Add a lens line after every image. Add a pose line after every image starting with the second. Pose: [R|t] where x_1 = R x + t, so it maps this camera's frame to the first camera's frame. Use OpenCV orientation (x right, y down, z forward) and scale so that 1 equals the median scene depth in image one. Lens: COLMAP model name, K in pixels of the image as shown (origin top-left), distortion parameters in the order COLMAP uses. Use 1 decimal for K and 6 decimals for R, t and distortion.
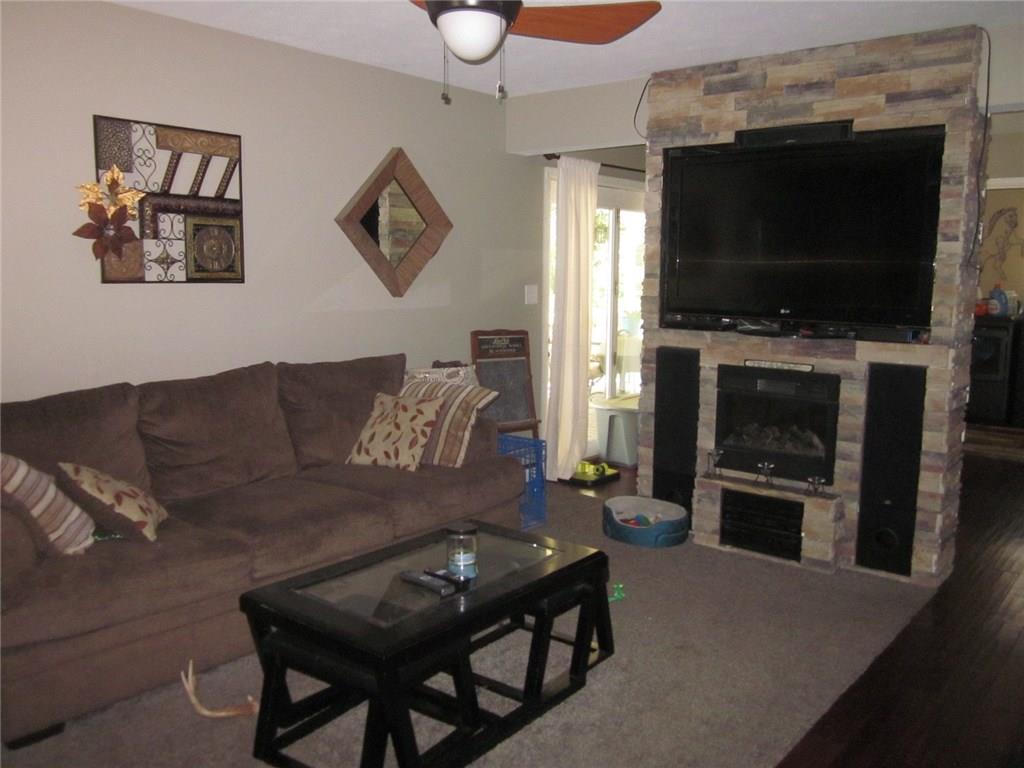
lens RADIAL K [[866.9, 0, 512.0], [0, 866.9, 384.0], [0, 0, 1]] dist [-0.026698, 0.006714]
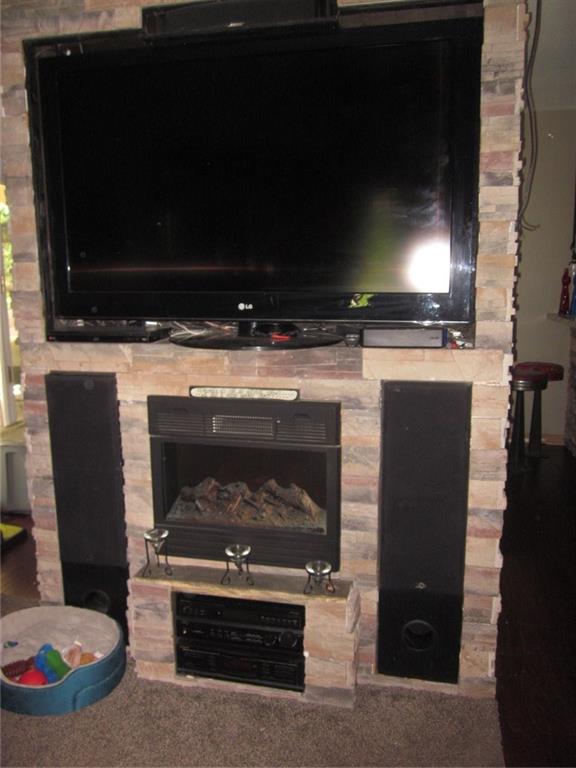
lens RADIAL K [[650.2, 0, 288.0], [0, 650.2, 384.0], [0, 0, 1]] dist [-0.026698, 0.006714]
pose [[0.888756, -0.099305, 0.447495, 0.130735], [0.080714, 0.994901, 0.060480, -0.056351], [-0.451219, -0.017633, 0.892239, 0.586199]]
